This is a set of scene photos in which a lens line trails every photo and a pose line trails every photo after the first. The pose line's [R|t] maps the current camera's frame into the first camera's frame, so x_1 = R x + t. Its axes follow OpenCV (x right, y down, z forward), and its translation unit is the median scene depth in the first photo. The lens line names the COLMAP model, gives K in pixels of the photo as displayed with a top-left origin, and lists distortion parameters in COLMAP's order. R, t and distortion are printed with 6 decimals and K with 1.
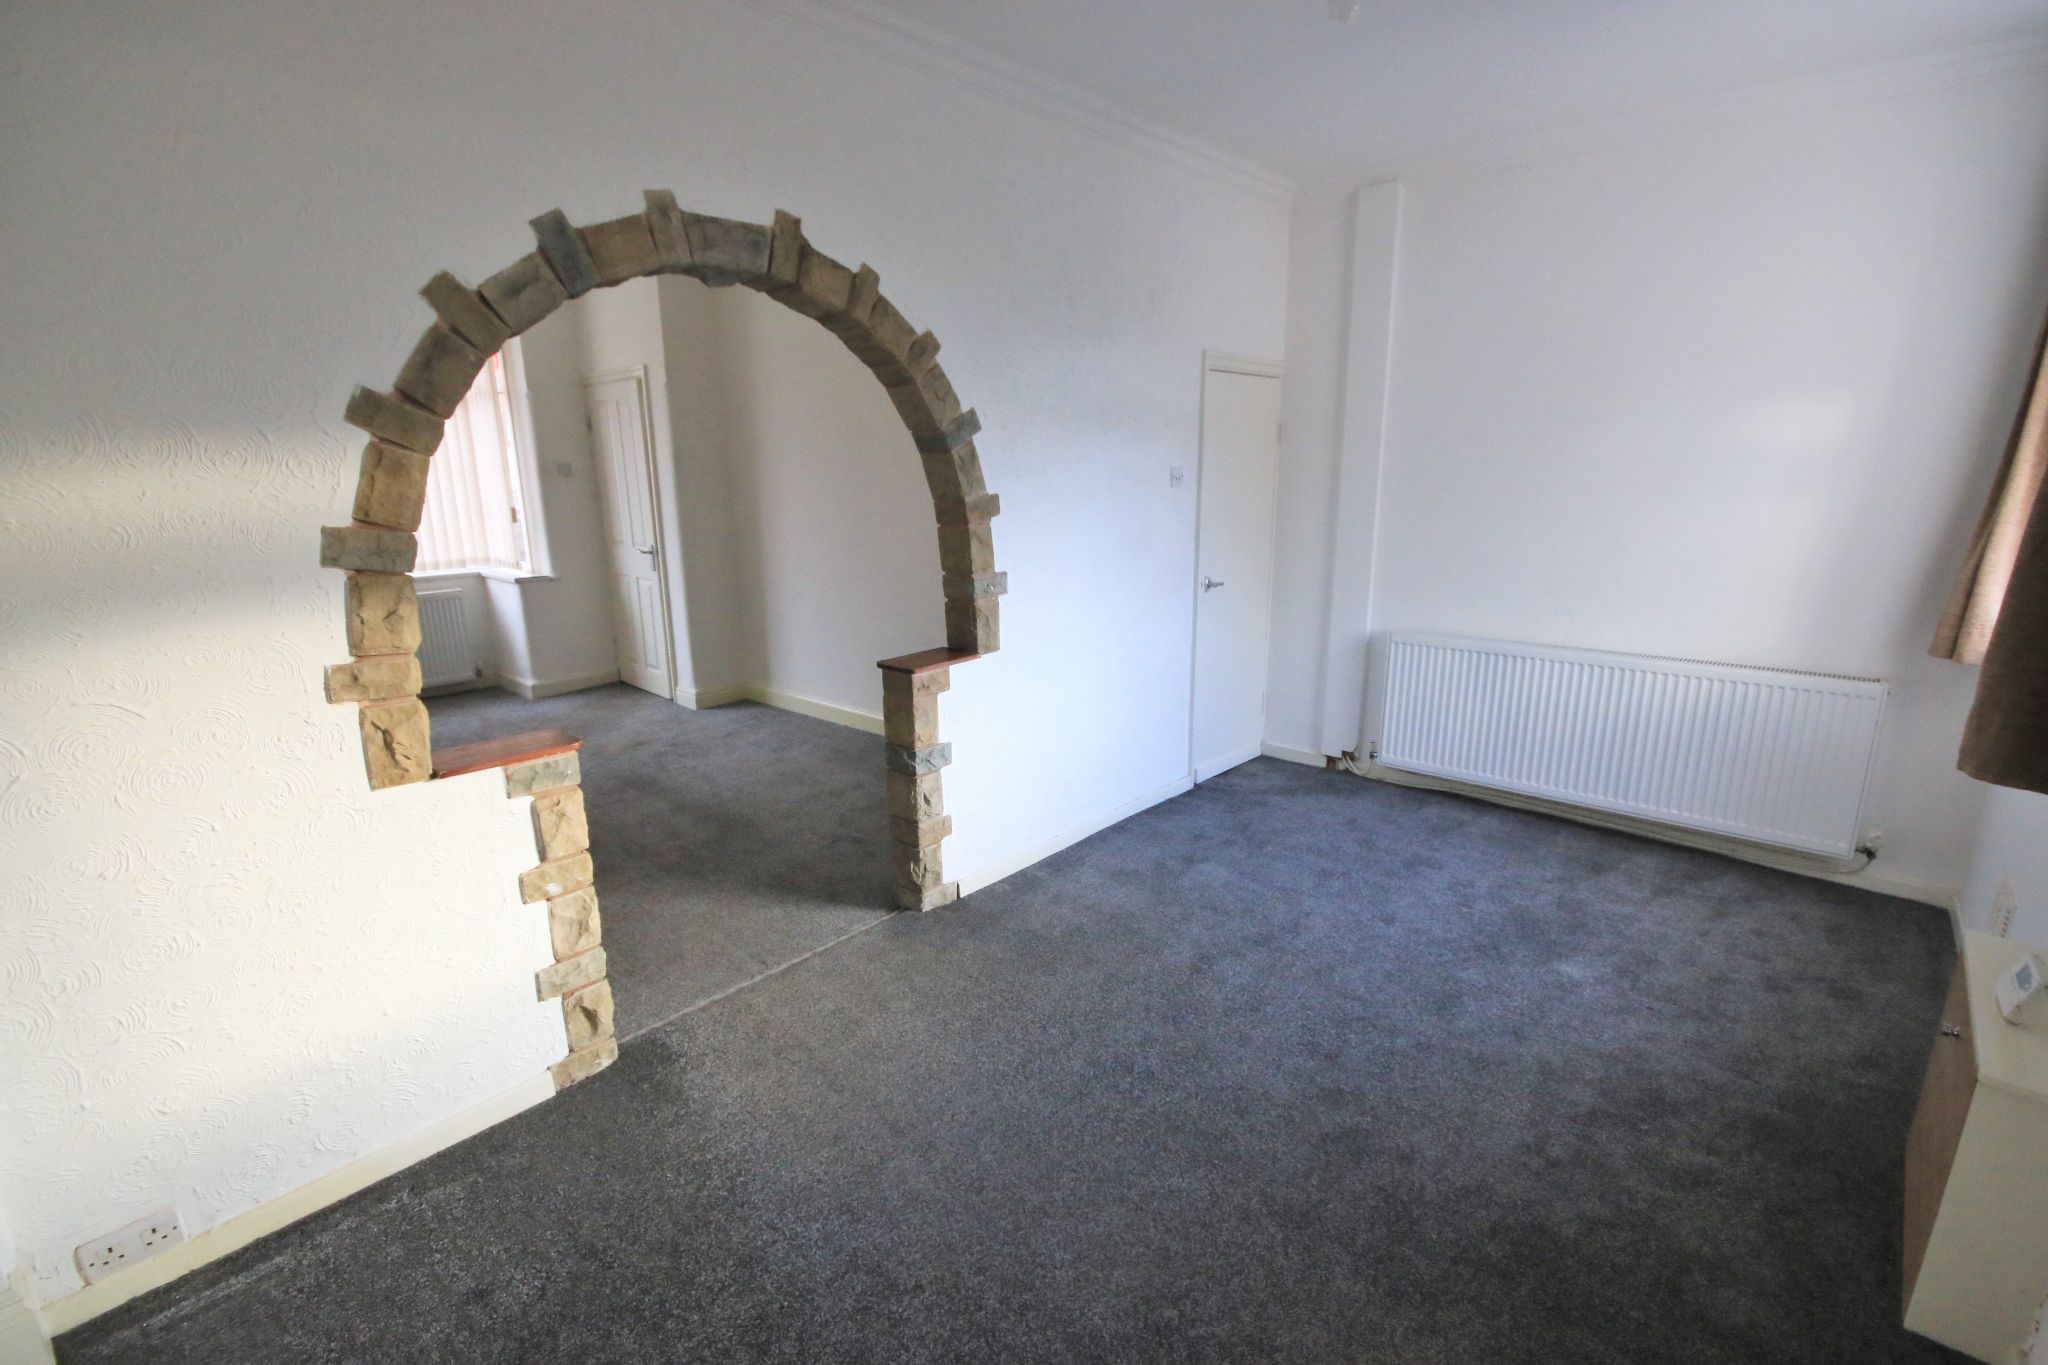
lens RADIAL K [[928.5, 0, 1018.7], [0, 928.5, 690.8], [0, 0, 1]] dist [-0.014281, 0.000367]
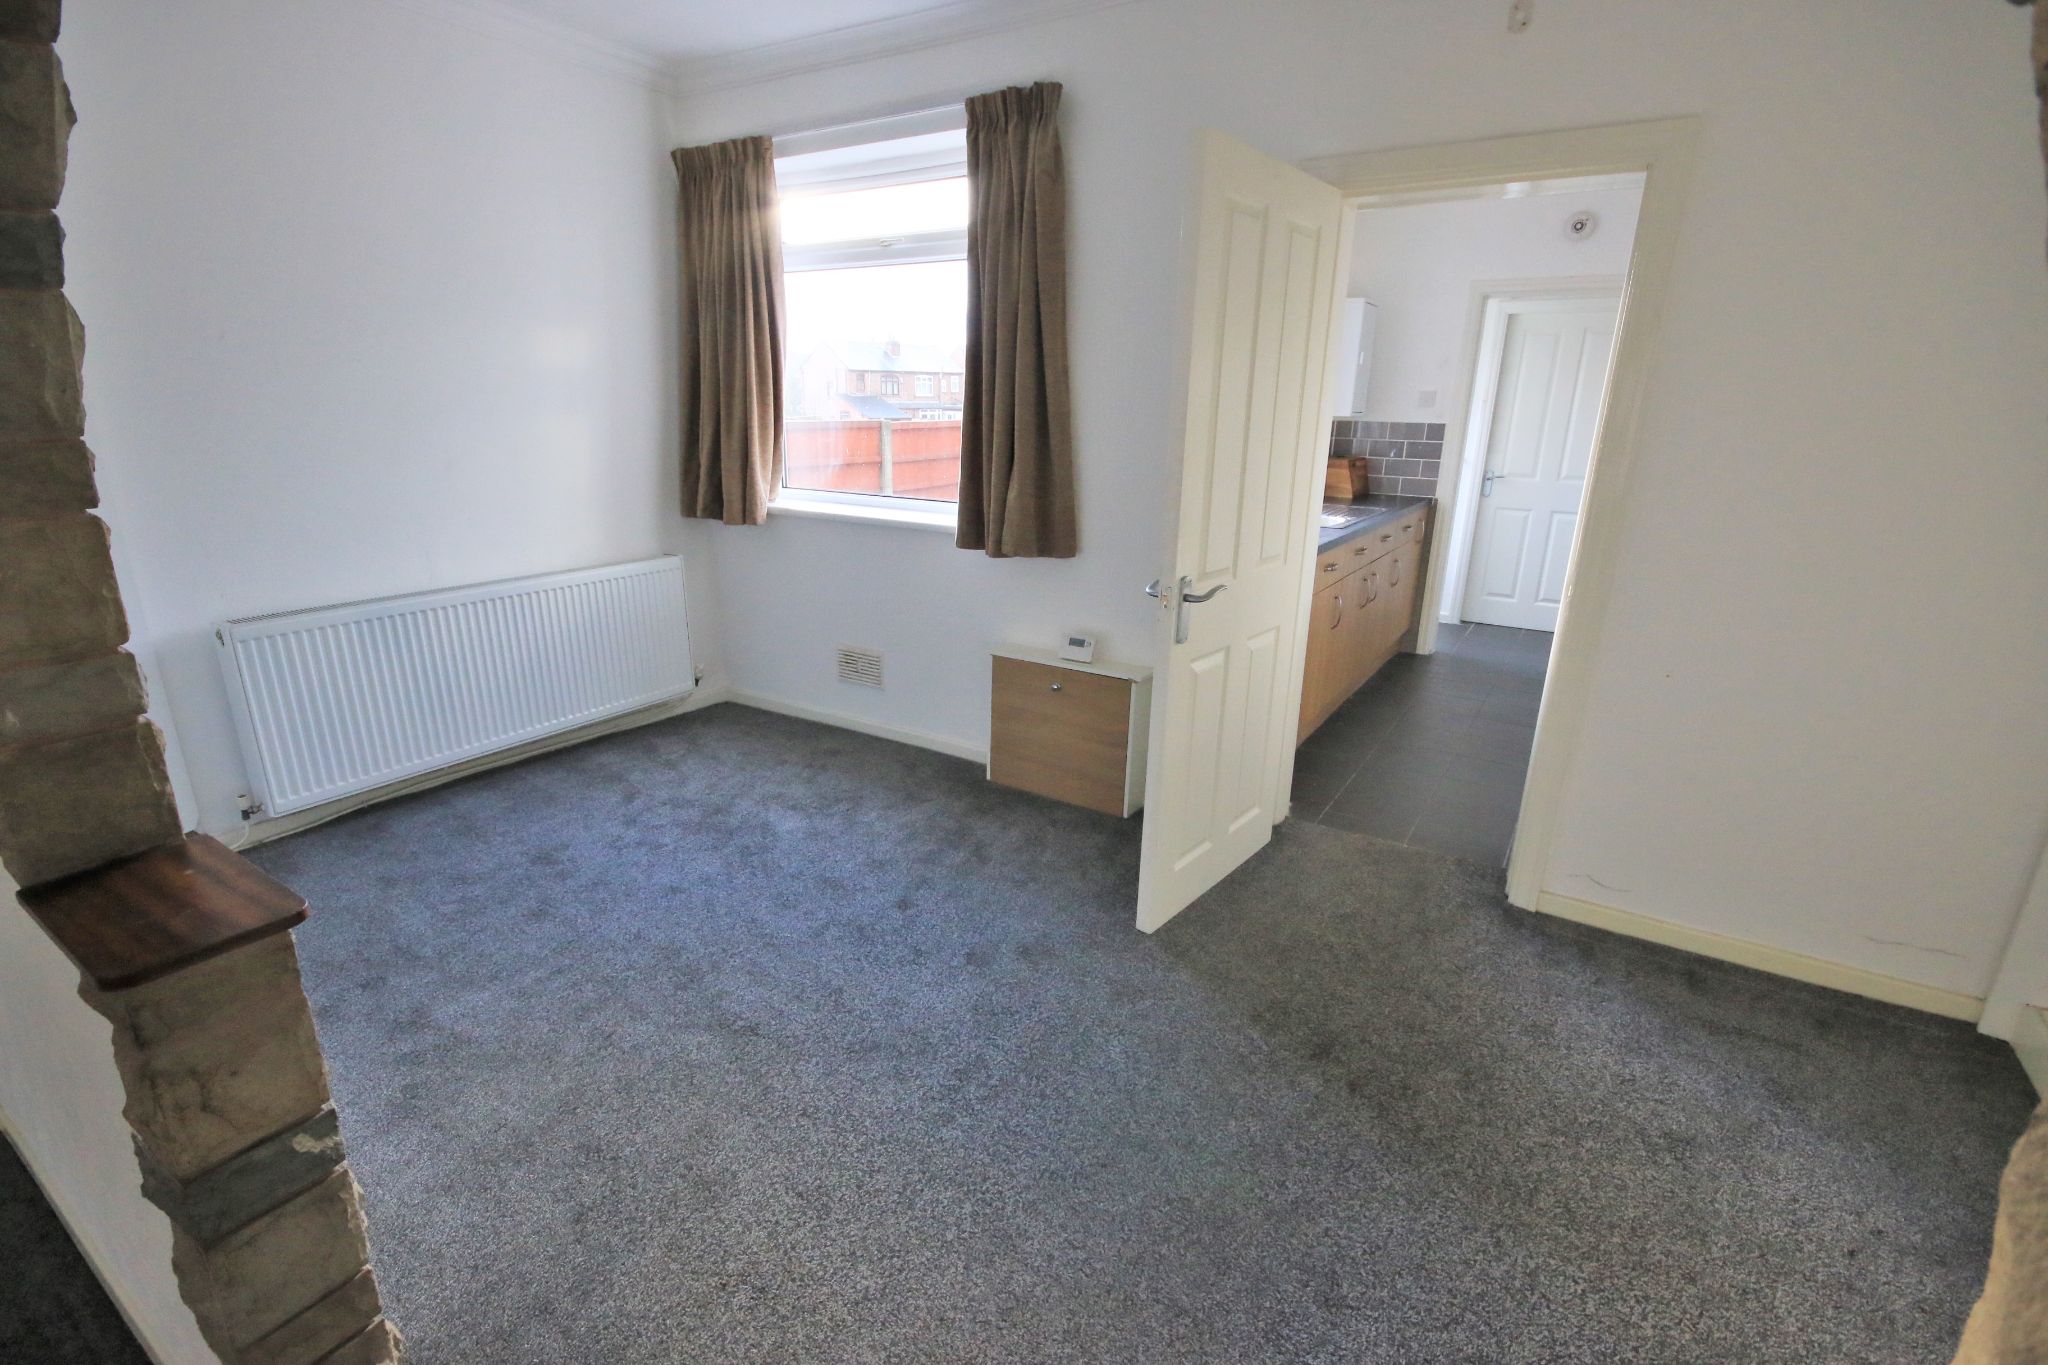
lens RADIAL K [[928.5, 0, 1018.8], [0, 928.5, 690.8], [0, 0, 1]] dist [-0.014281, 0.000367]
pose [[-0.169481, -0.284776, 0.943493, -0.647907], [0.222655, 0.921526, 0.318142, -0.205235], [-0.960053, 0.263992, -0.092774, 1.009865]]
